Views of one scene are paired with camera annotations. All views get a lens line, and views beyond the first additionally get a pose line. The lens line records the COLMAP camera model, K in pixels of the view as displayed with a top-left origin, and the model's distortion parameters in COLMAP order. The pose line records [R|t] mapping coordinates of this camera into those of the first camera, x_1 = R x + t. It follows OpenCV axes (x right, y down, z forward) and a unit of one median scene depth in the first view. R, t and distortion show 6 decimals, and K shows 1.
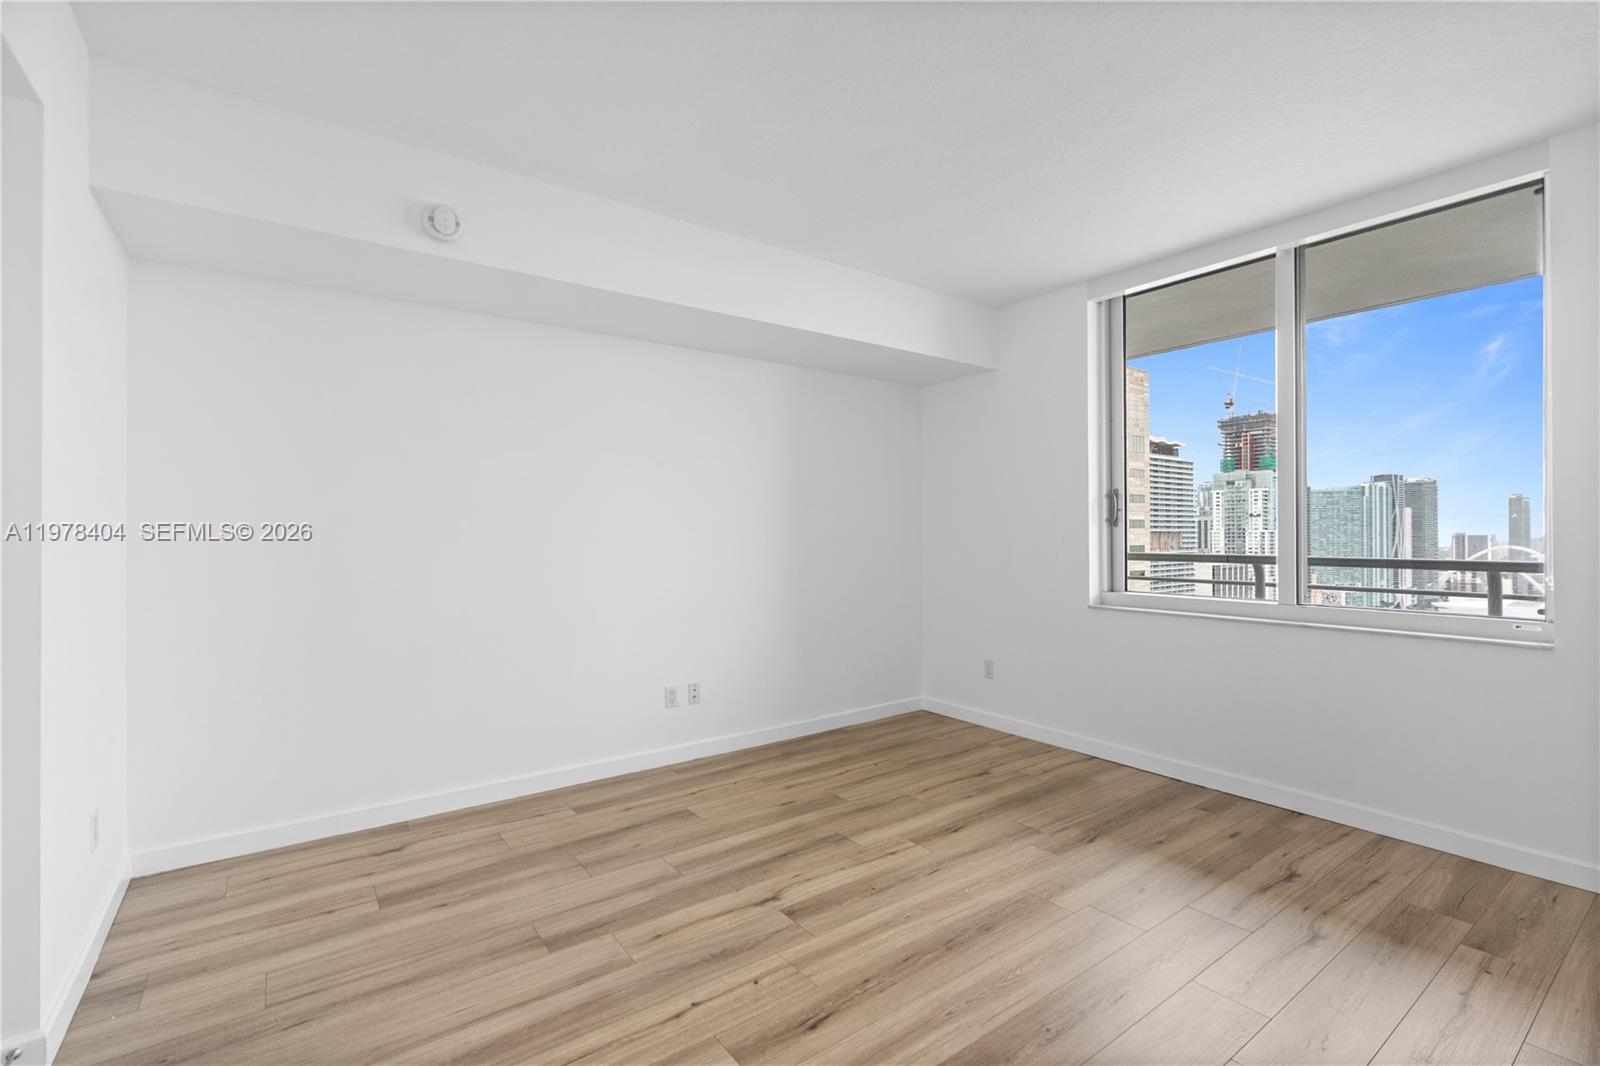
lens RADIAL K [[710.1, 0, 801.0], [0, 710.1, 530.4], [0, 0, 1]] dist [-0.010568, 0.004077]
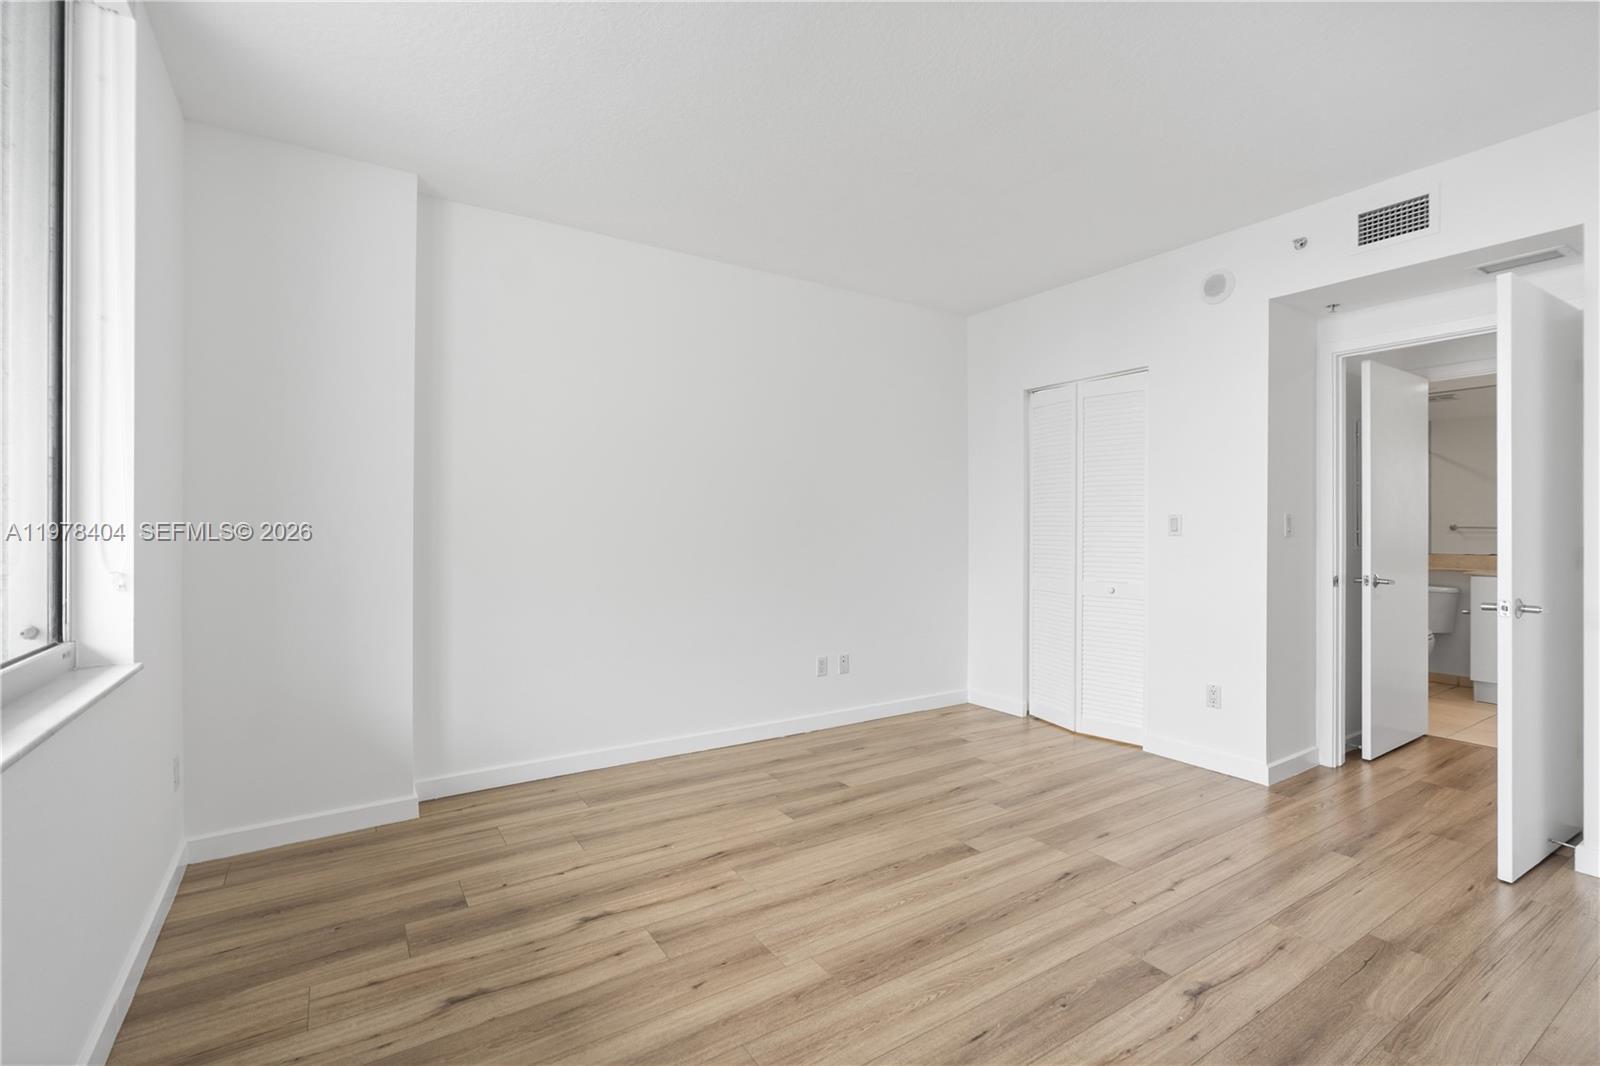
lens RADIAL K [[710.1, 0, 802.9], [0, 710.1, 549.6], [0, 0, 1]] dist [-0.010568, 0.004077]
pose [[-0.998701, 0.000975, 0.050939, 0.302681], [0.002057, 0.999773, 0.021187, 0.028125], [-0.050907, 0.021264, -0.998477, 1.577815]]
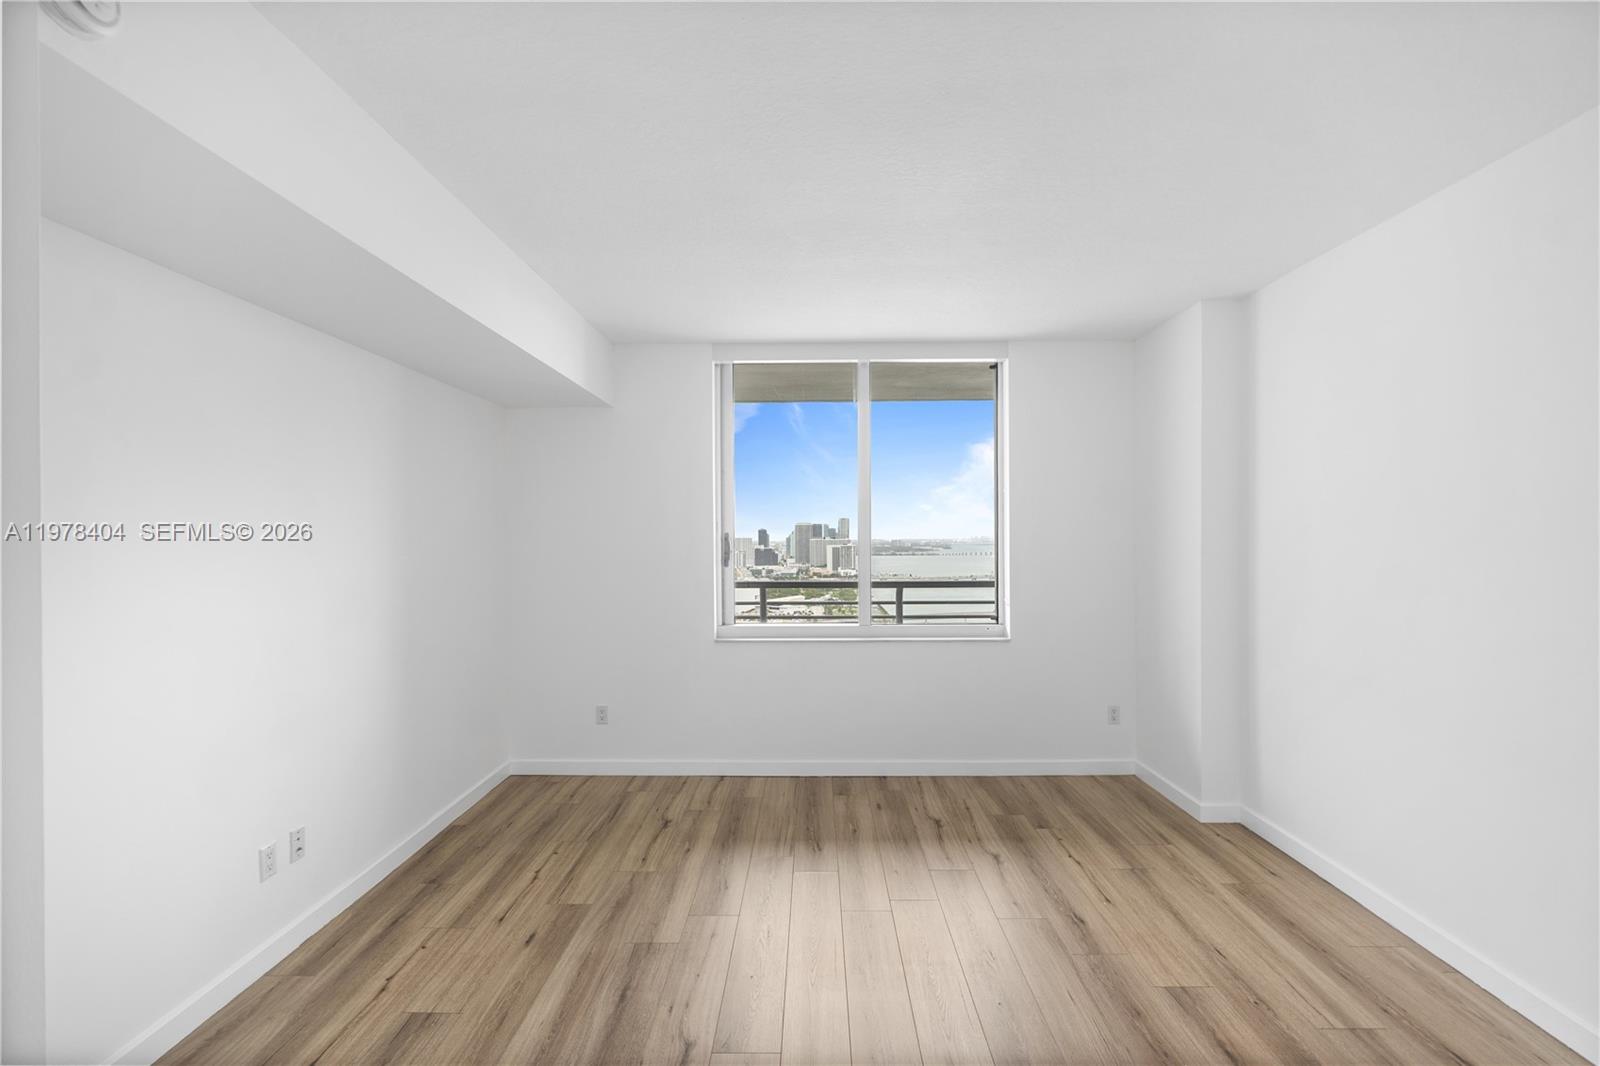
lens RADIAL K [[710.1, 0, 794.5], [0, 710.1, 535.3], [0, 0, 1]] dist [-0.010568, 0.004077]
pose [[0.608710, -0.002435, 0.793389, -0.570152], [0.001456, 0.999997, 0.001952, -0.084157], [-0.793391, -0.000033, 0.608712, 0.343077]]
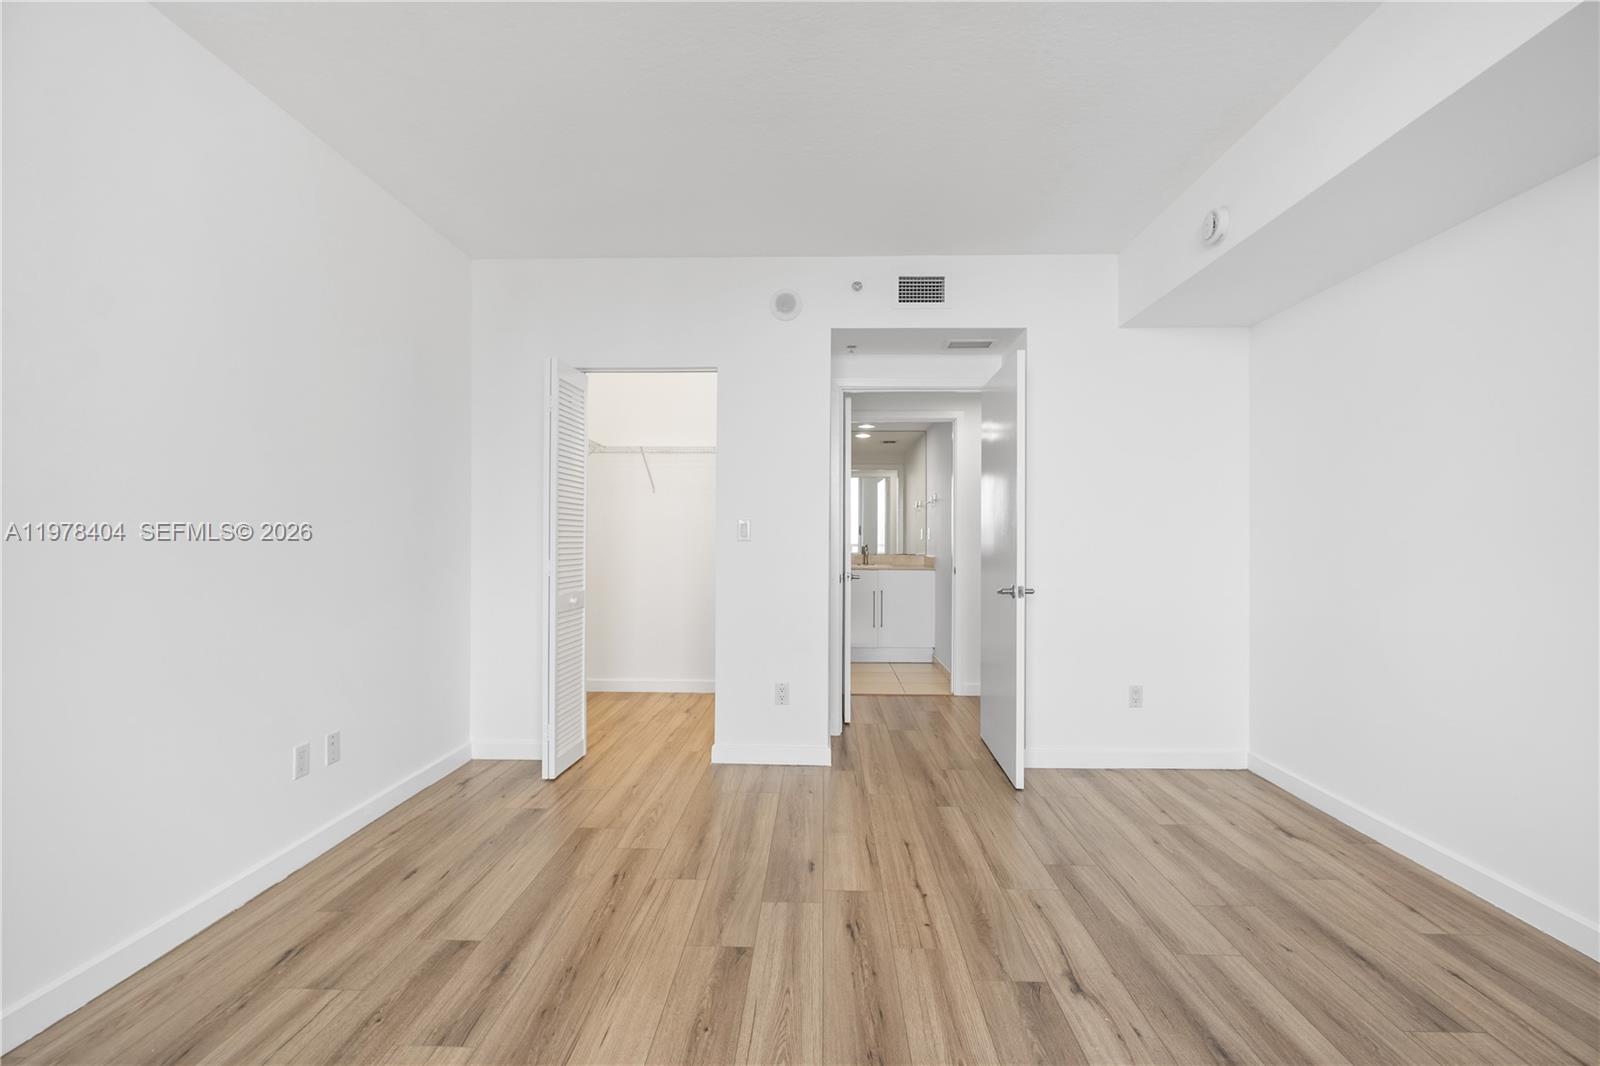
lens RADIAL K [[710.1, 0, 803.6], [0, 710.1, 532.7], [0, 0, 1]] dist [-0.010568, 0.004077]
pose [[-0.611560, -0.002438, -0.791194, 0.673950], [0.001499, 0.999990, -0.004240, 0.024929], [0.791197, -0.003779, -0.611550, 1.109490]]
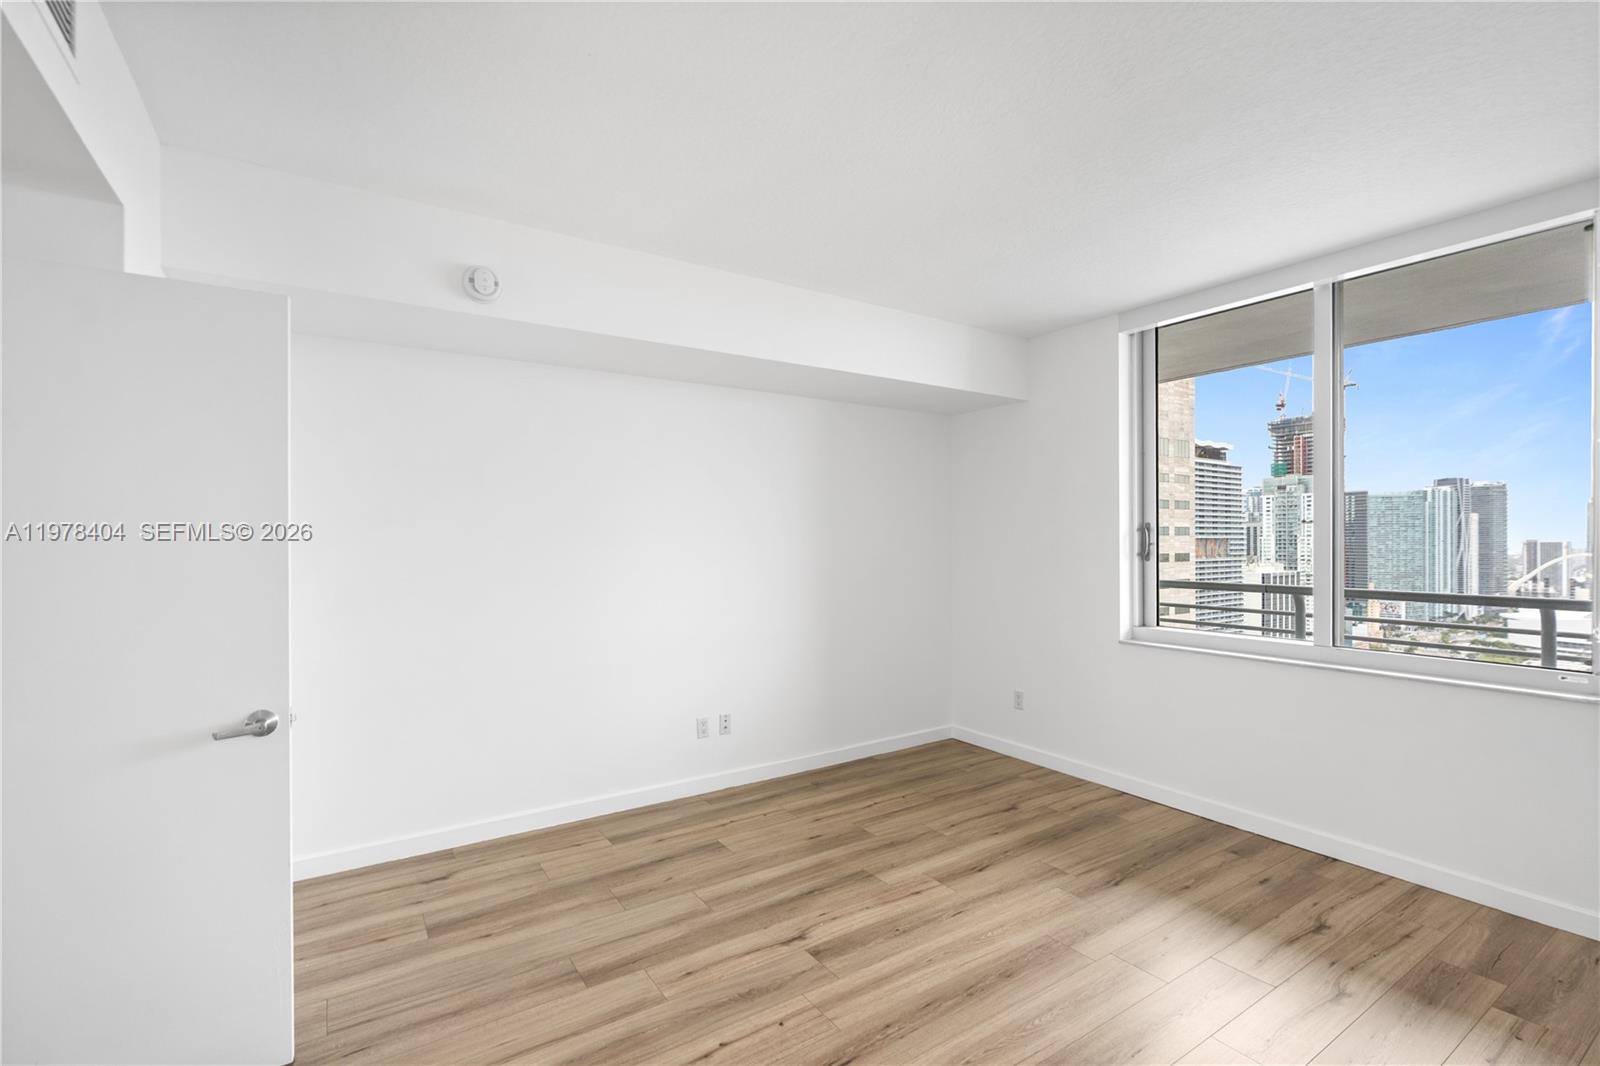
lens RADIAL K [[710.1, 0, 799.8], [0, 710.1, 546.1], [0, 0, 1]] dist [-0.010568, 0.004077]
pose [[0.998606, -0.002051, -0.052746, 0.015249], [0.002643, 0.999934, 0.011167, -0.056978], [0.052719, -0.011291, 0.998546, -0.023495]]
